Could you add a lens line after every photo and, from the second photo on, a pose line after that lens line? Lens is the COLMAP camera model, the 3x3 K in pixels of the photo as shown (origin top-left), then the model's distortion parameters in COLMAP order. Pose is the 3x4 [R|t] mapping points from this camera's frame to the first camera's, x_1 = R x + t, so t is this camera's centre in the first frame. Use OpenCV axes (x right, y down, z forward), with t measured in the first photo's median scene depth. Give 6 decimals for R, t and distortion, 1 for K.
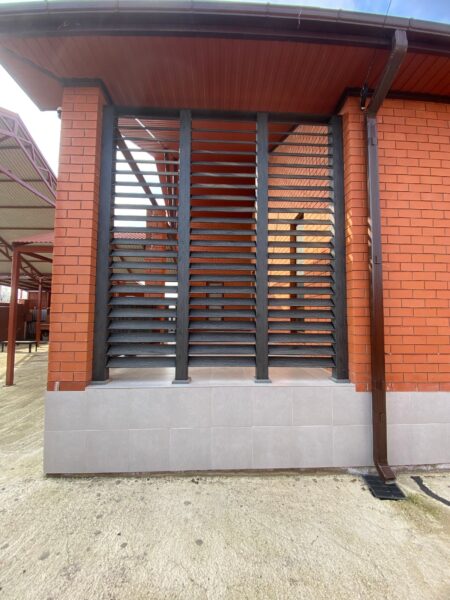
lens RADIAL K [[247.4, 0, 225.0], [0, 247.4, 300.0], [0, 0, 1]] dist [-0.014605, -0.000068]
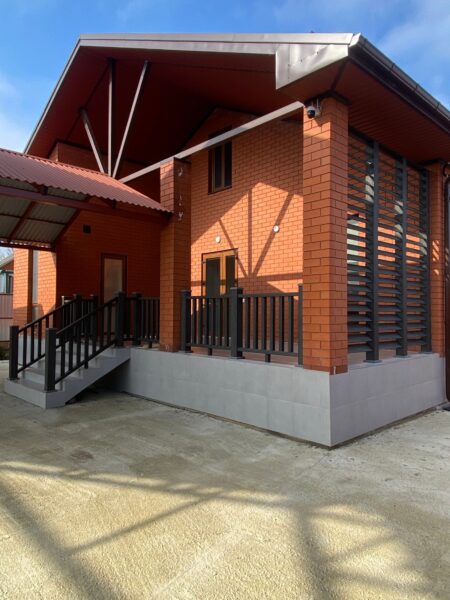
lens RADIAL K [[422.8, 0, 243.5], [0, 422.8, 303.3], [0, 0, 1]] dist [0.023121, 0.000816]
pose [[0.738517, 0.011711, 0.674133, -2.210588], [-0.038650, 0.998940, 0.024988, 0.003606], [-0.673126, -0.044509, 0.738187, -0.154456]]
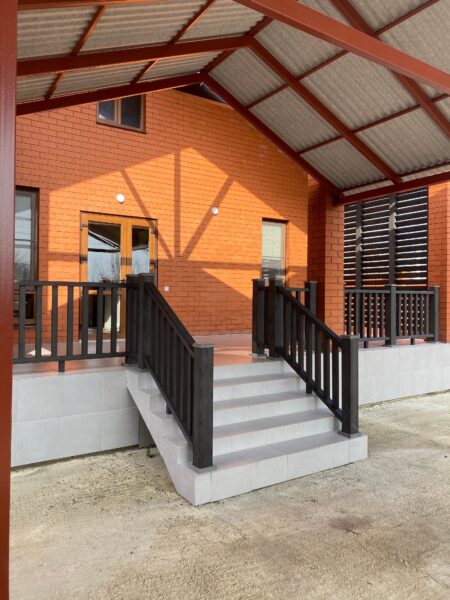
lens RADIAL K [[449.8, 0, 225.0], [0, 449.8, 300.0], [0, 0, 1]] dist [0.002623, -0.003832]
pose [[-0.514242, -0.013309, 0.857542, -2.585650], [-0.062041, 0.997837, -0.021718, 0.201261], [-0.855398, -0.064371, -0.513956, 4.014267]]
